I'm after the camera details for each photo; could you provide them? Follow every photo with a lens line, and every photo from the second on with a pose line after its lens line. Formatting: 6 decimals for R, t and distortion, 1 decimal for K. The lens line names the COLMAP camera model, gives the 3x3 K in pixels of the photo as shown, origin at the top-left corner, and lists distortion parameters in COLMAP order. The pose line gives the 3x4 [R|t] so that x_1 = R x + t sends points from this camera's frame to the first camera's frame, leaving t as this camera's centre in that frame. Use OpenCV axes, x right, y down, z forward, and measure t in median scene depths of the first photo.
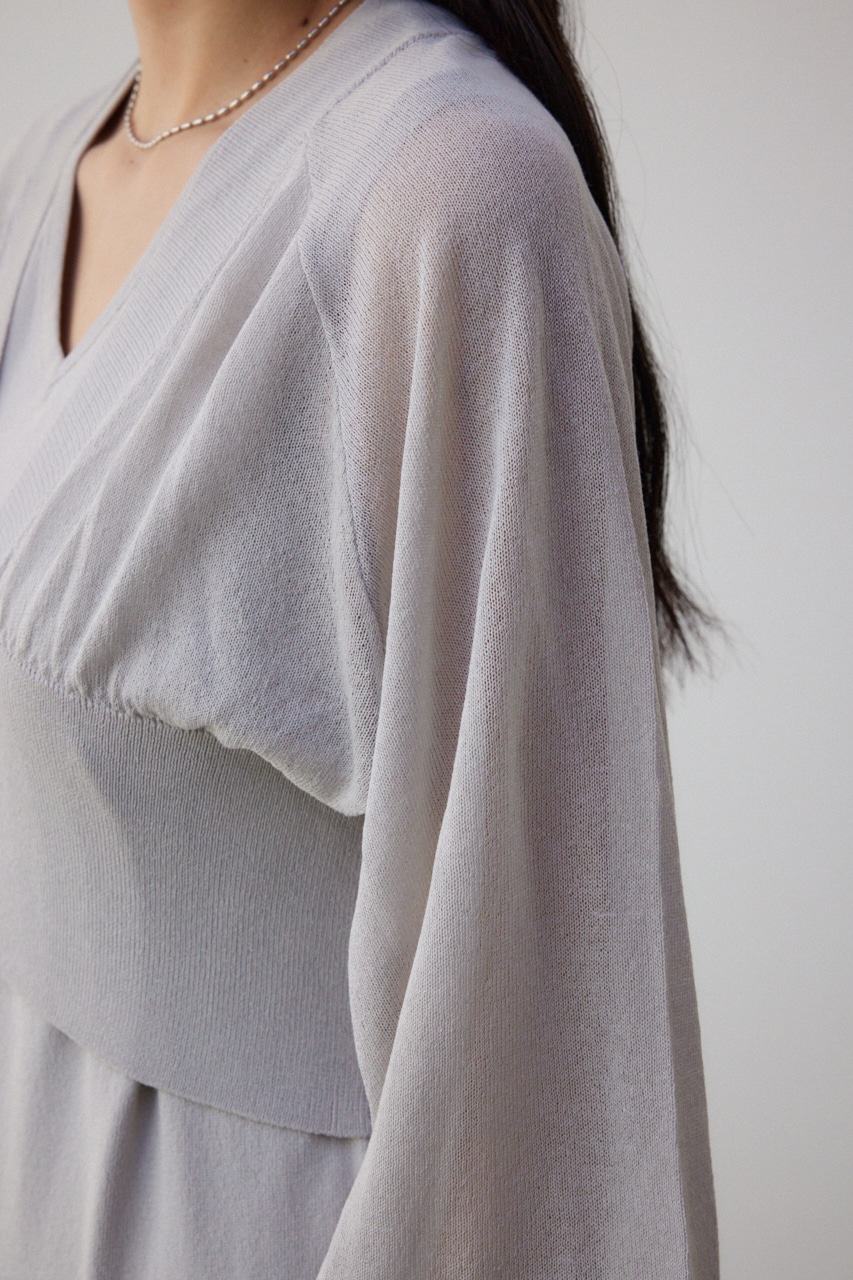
lens RADIAL K [[2555.0, 0, 427.0], [0, 2555.0, 680.6], [0, 0, 1]] dist [-0.012417, 0.219467]
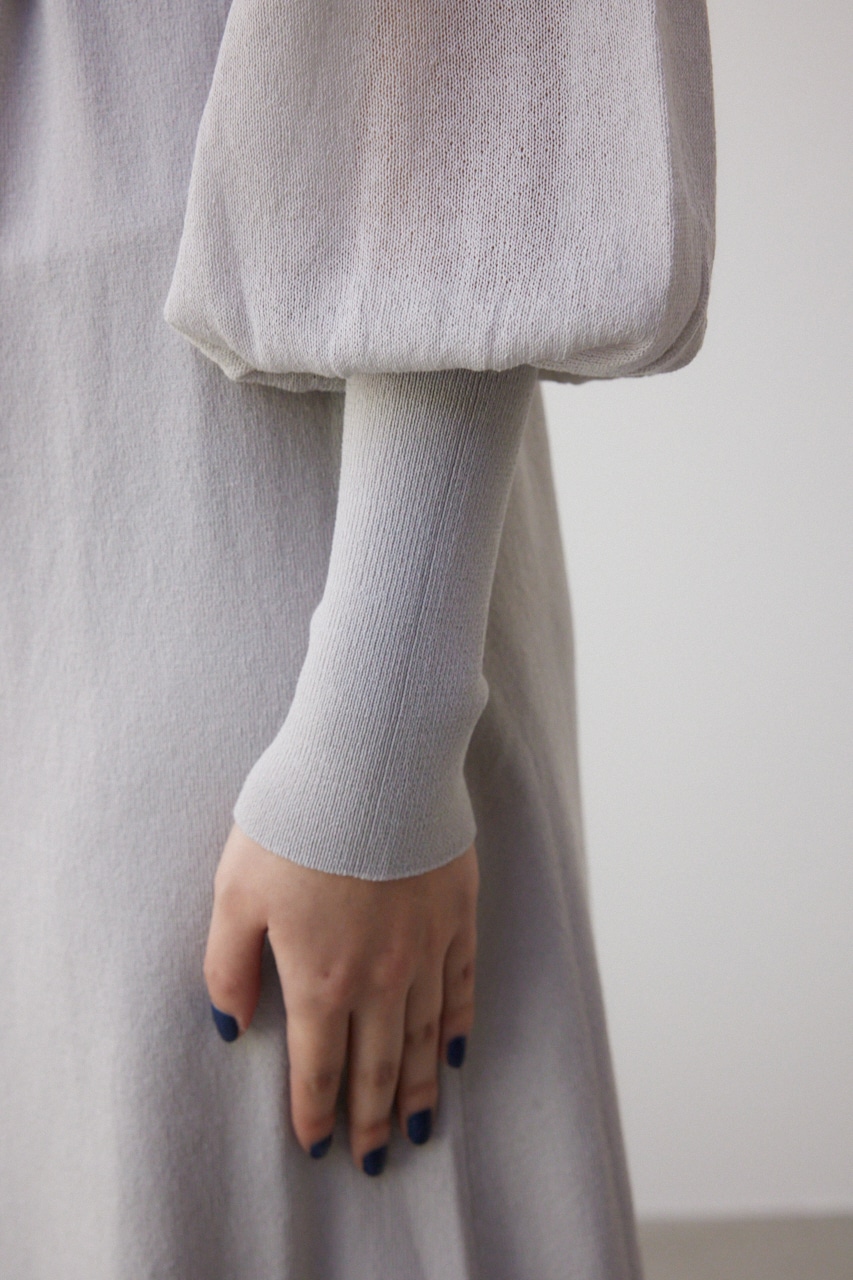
lens RADIAL K [[2555.0, 0, 427.0], [0, 2555.0, 680.6], [0, 0, 1]] dist [-0.012417, 0.219467]
pose [[0.999573, -0.015978, 0.024454, -0.008254], [0.002828, 0.886150, 0.463389, -0.002678], [-0.029074, -0.463122, 0.885817, 0.189911]]
